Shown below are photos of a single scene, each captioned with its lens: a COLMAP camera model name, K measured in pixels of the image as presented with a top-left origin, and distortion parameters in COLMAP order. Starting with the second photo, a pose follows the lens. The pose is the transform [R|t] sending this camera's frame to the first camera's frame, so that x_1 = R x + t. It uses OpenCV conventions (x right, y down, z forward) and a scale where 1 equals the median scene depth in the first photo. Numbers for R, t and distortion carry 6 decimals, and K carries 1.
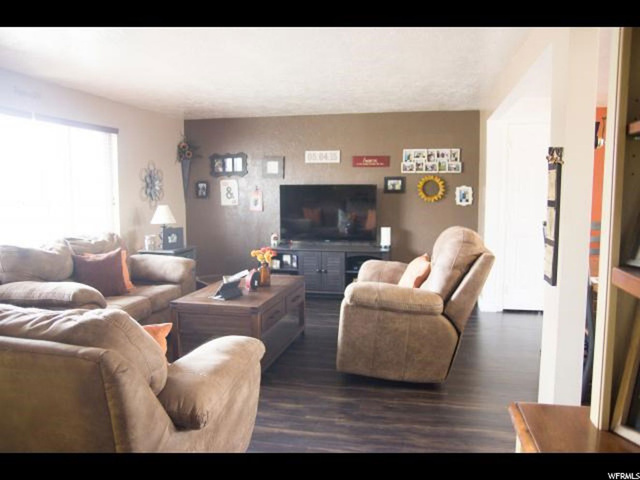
lens RADIAL K [[496.2, 0, 323.5], [0, 496.2, 238.3], [0, 0, 1]] dist [-0.073701, 0.004468]
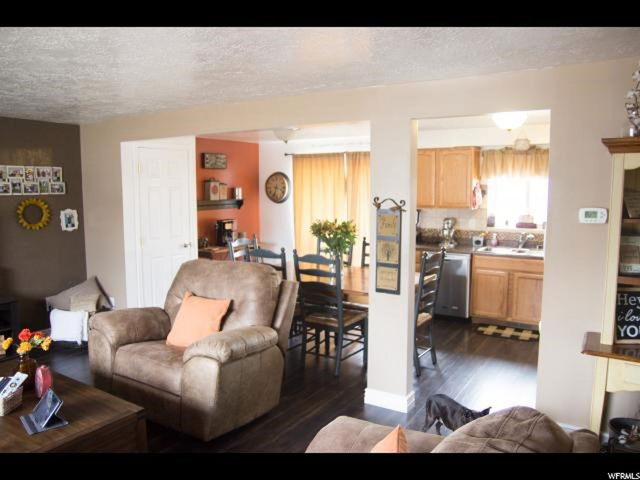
lens RADIAL K [[496.2, 0, 325.9], [0, 496.2, 246.1], [0, 0, 1]] dist [-0.073701, 0.004468]
pose [[0.361686, -0.109414, 0.925857, -0.364165], [0.086298, 0.992755, 0.083608, -0.072809], [-0.928297, 0.049660, 0.368508, 0.249798]]
